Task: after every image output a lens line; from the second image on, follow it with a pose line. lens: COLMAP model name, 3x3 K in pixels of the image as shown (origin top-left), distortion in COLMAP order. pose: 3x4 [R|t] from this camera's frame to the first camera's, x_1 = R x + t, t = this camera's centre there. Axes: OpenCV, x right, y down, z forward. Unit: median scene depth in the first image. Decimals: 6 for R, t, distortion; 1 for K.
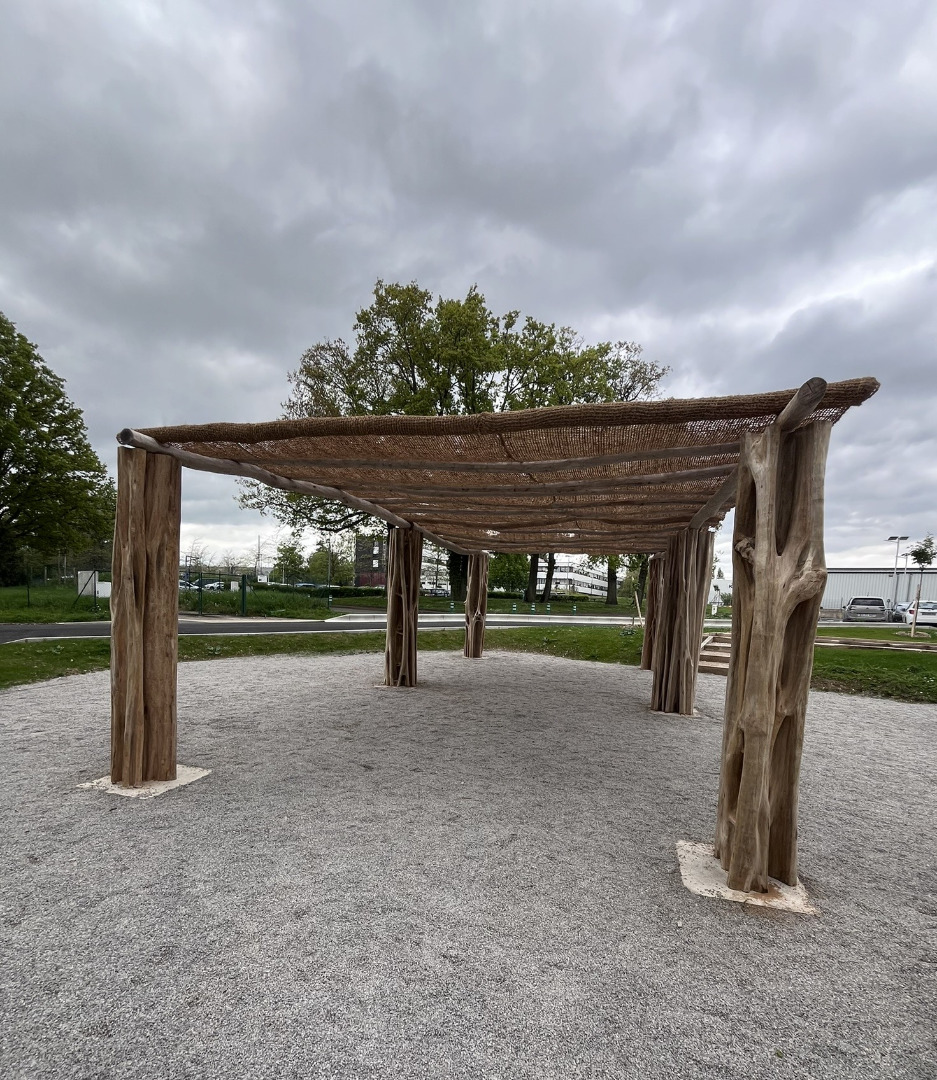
lens RADIAL K [[552.6, 0, 470.5], [0, 552.6, 652.6], [0, 0, 1]] dist [-0.003817, -0.002187]
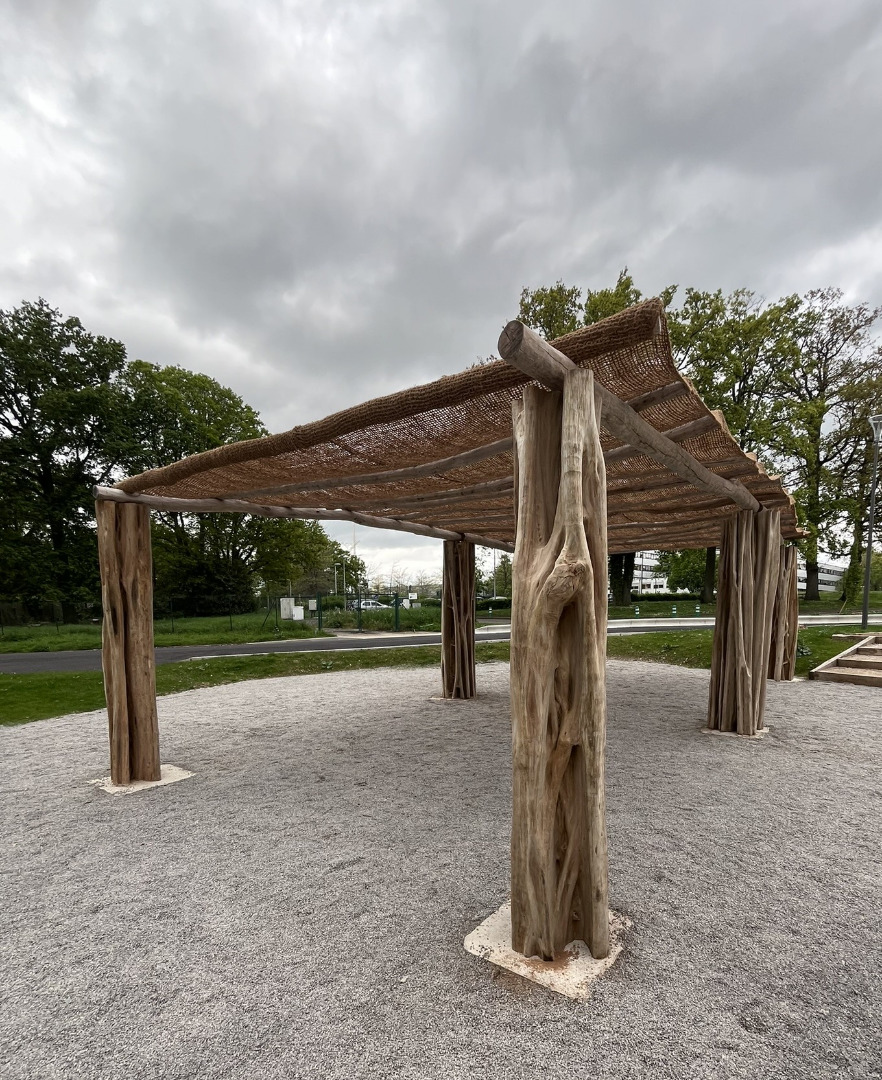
lens RADIAL K [[555.3, 0, 480.0], [0, 555.3, 664.3], [0, 0, 1]] dist [-0.003858, -0.000524]
pose [[0.939088, -0.016813, -0.343265, 0.139334], [0.018871, 0.999818, 0.002657, -0.001437], [0.343158, -0.008973, 0.939235, 0.037895]]
